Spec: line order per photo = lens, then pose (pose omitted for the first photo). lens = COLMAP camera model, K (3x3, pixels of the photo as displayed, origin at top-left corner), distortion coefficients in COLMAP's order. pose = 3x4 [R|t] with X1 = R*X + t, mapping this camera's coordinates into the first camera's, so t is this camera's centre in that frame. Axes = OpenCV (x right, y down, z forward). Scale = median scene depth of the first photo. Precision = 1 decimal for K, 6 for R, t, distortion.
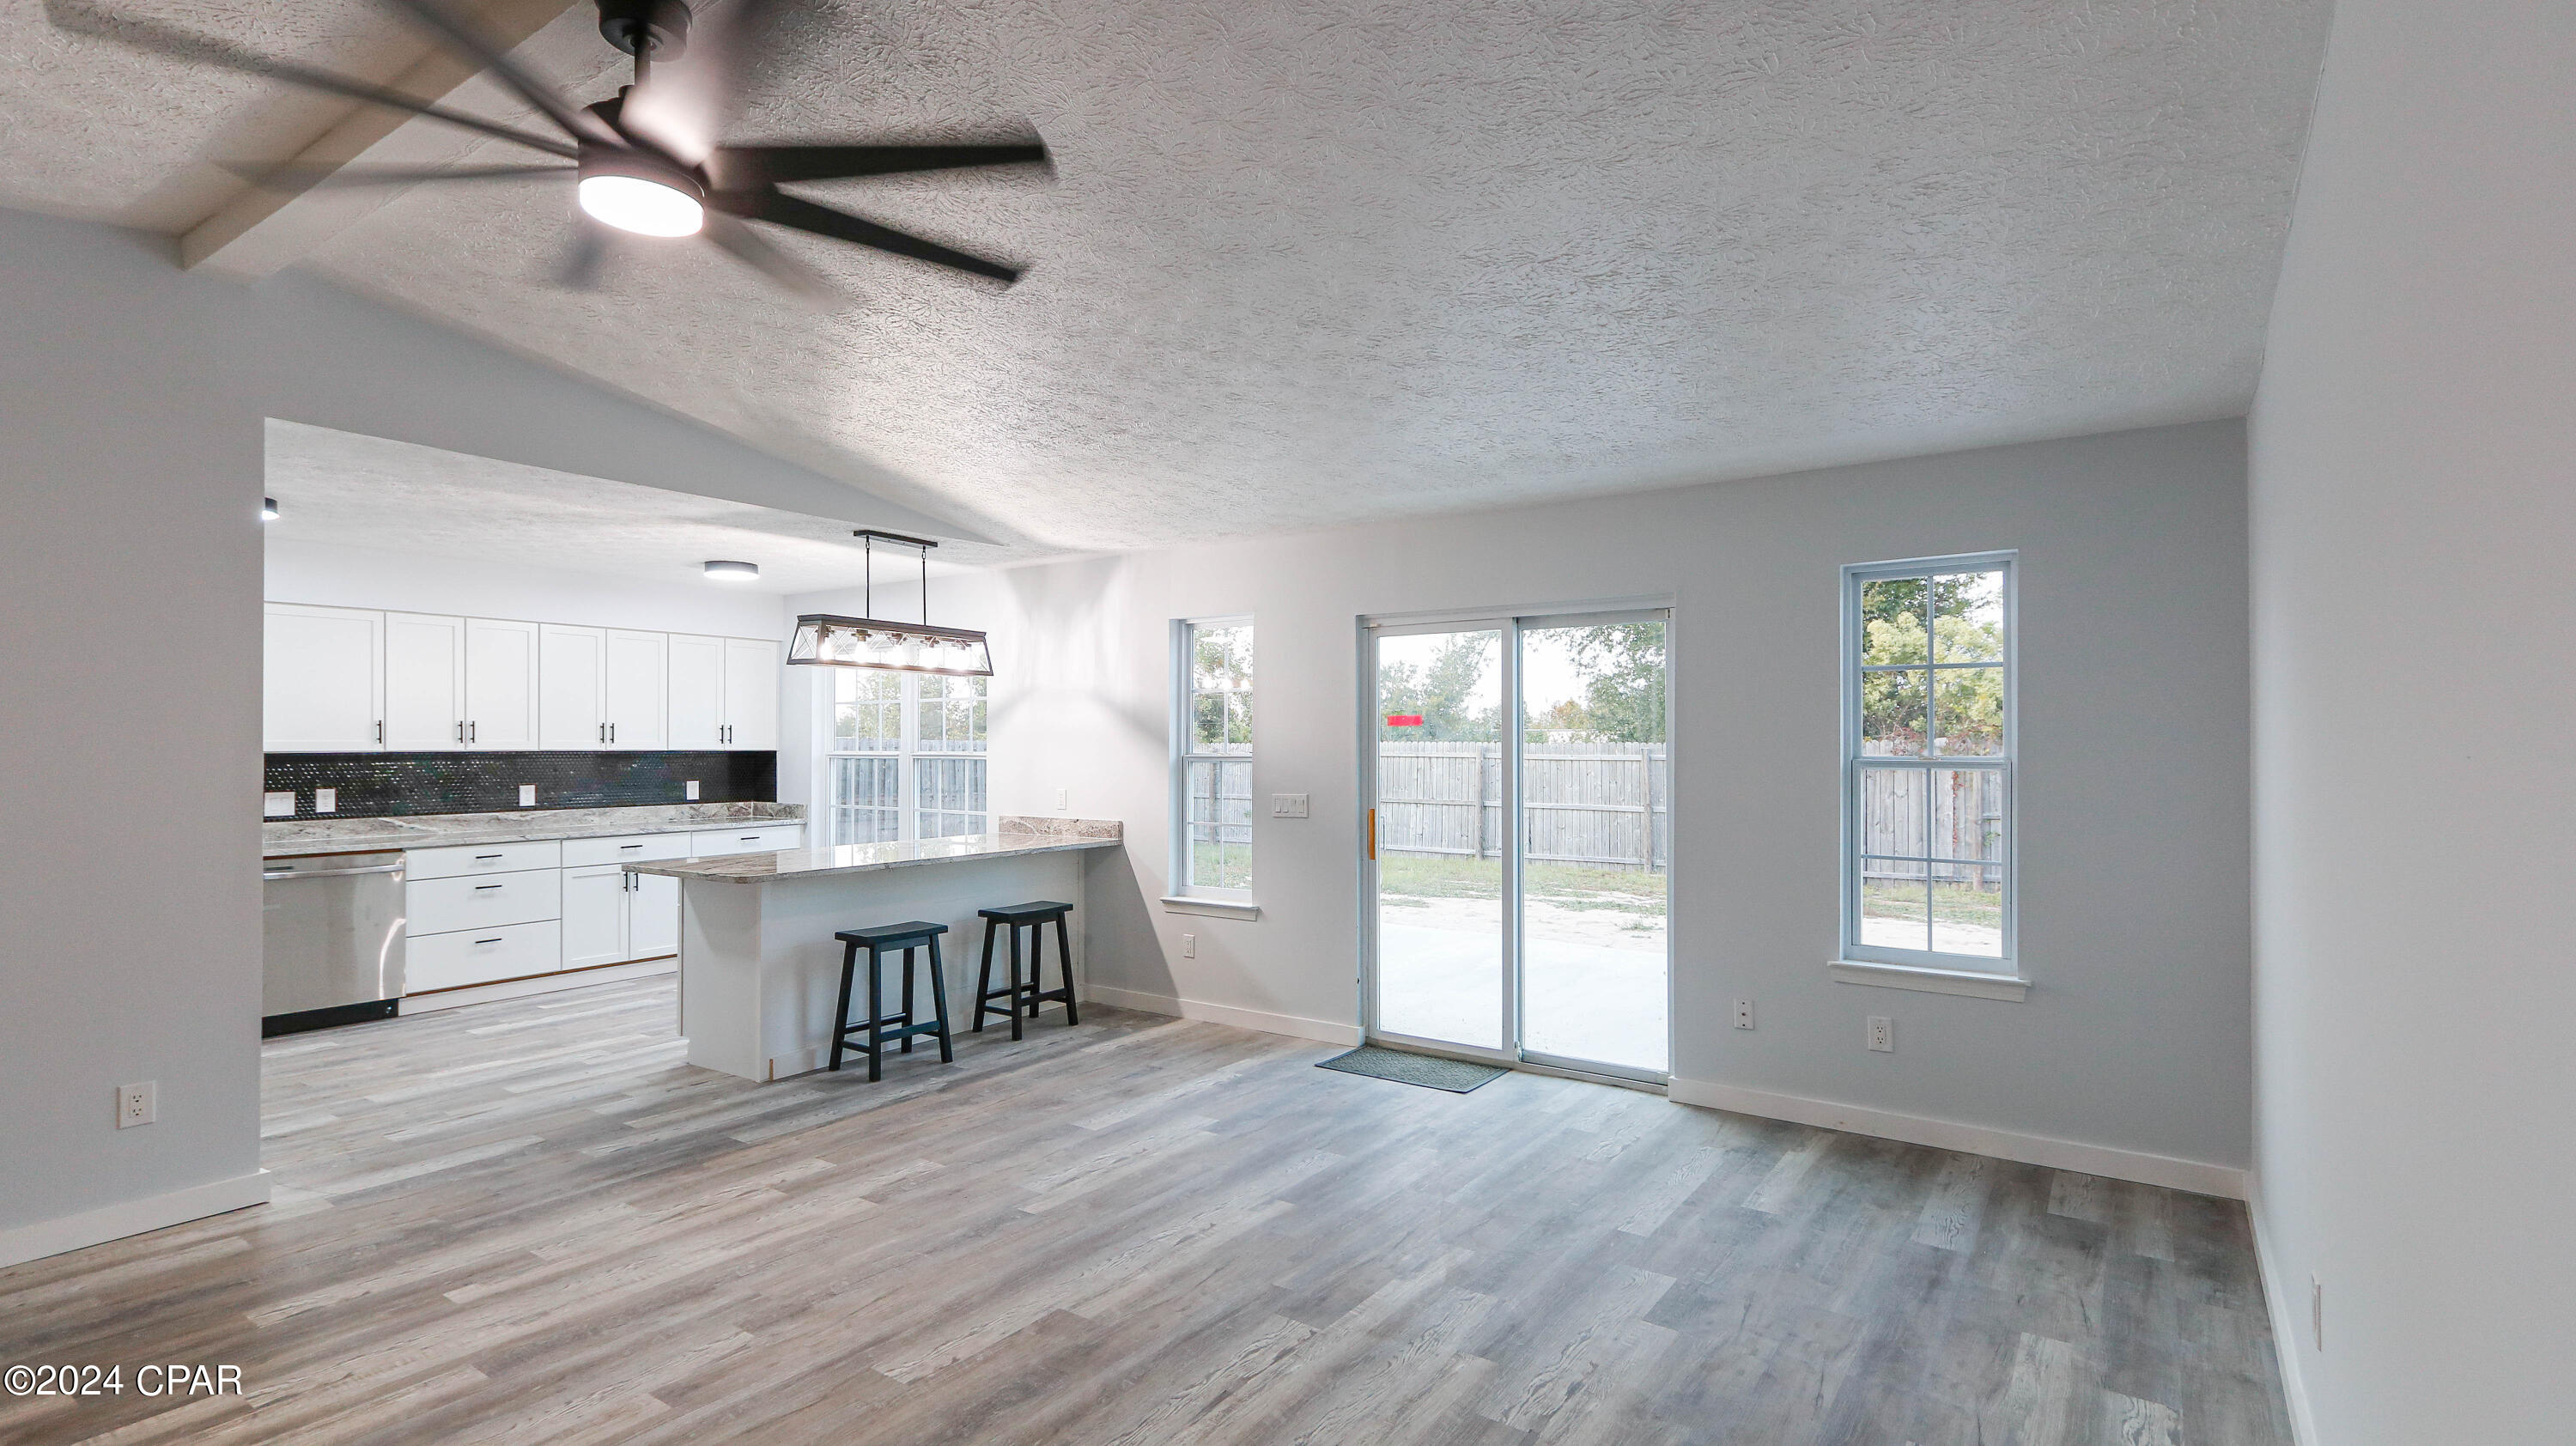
lens RADIAL K [[1224.7, 0, 1260.6], [0, 1224.7, 728.9], [0, 0, 1]] dist [0.016805, -0.003461]
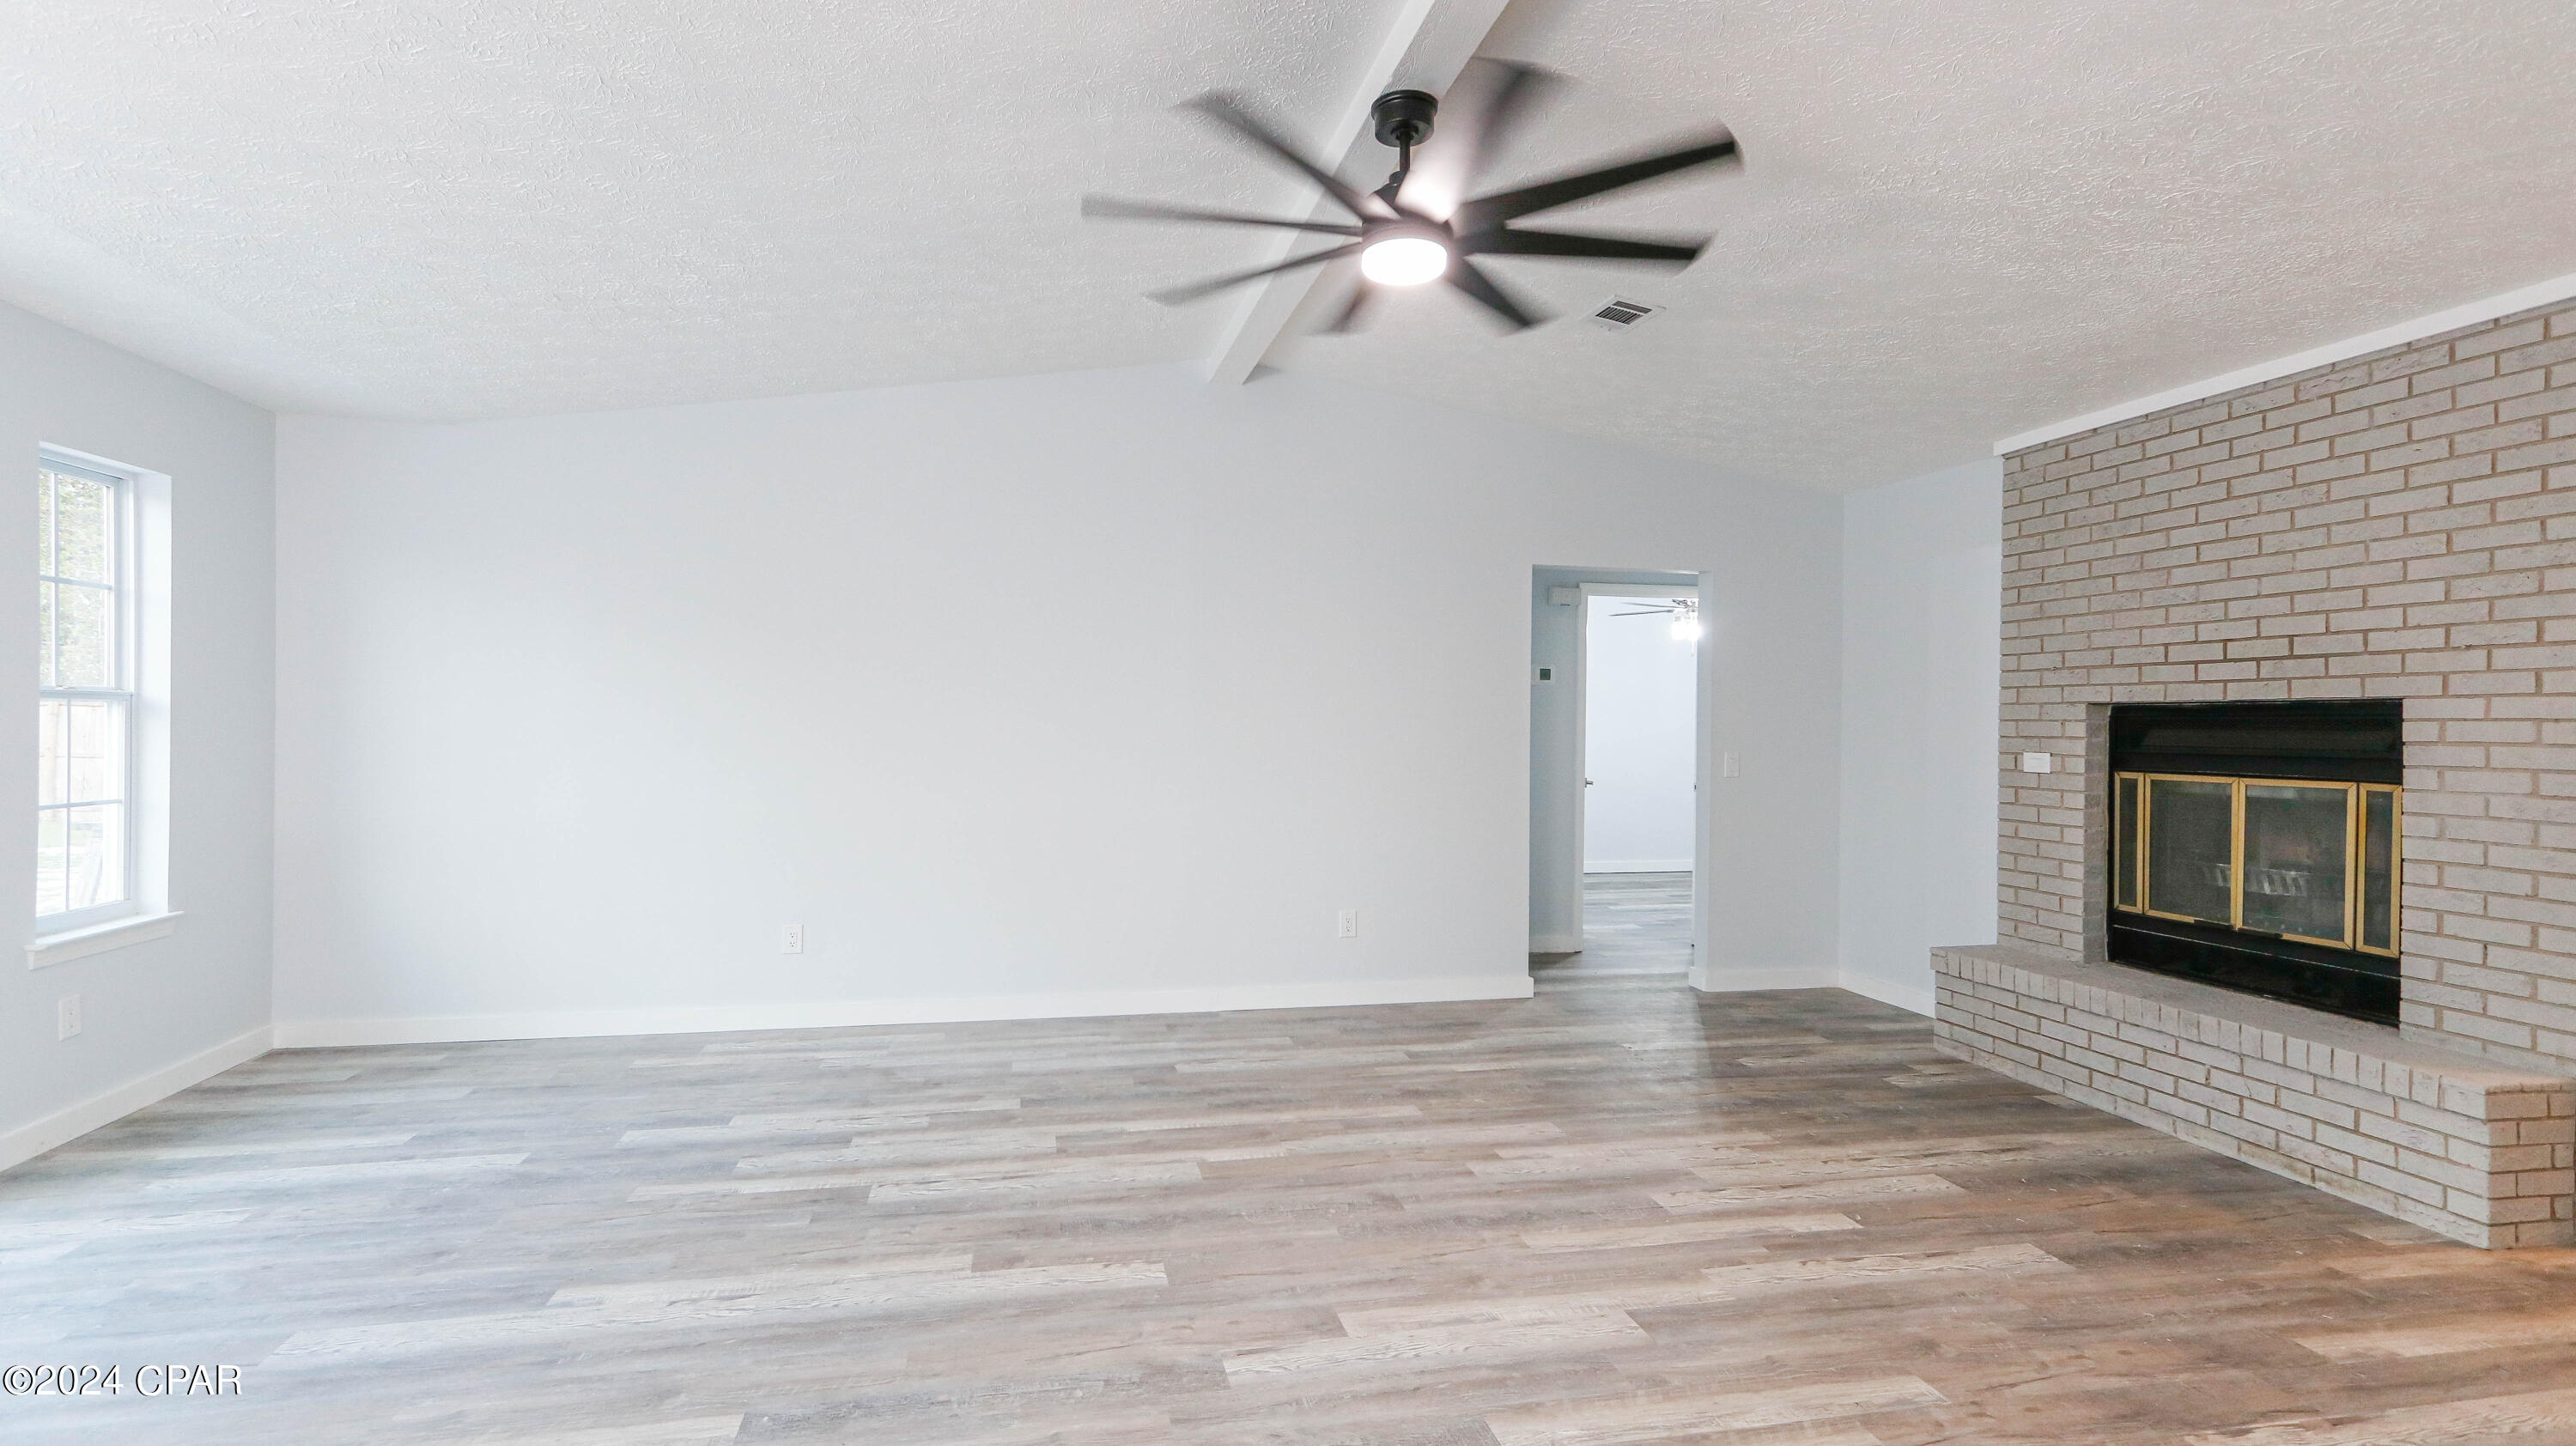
lens RADIAL K [[1224.7, 0, 1277.9], [0, 1224.7, 779.0], [0, 0, 1]] dist [0.016805, -0.003461]
pose [[-0.743091, -0.040554, 0.667960, -0.512920], [-0.017456, 0.998997, 0.041233, 0.028703], [-0.668963, 0.018980, -0.743054, 0.829543]]
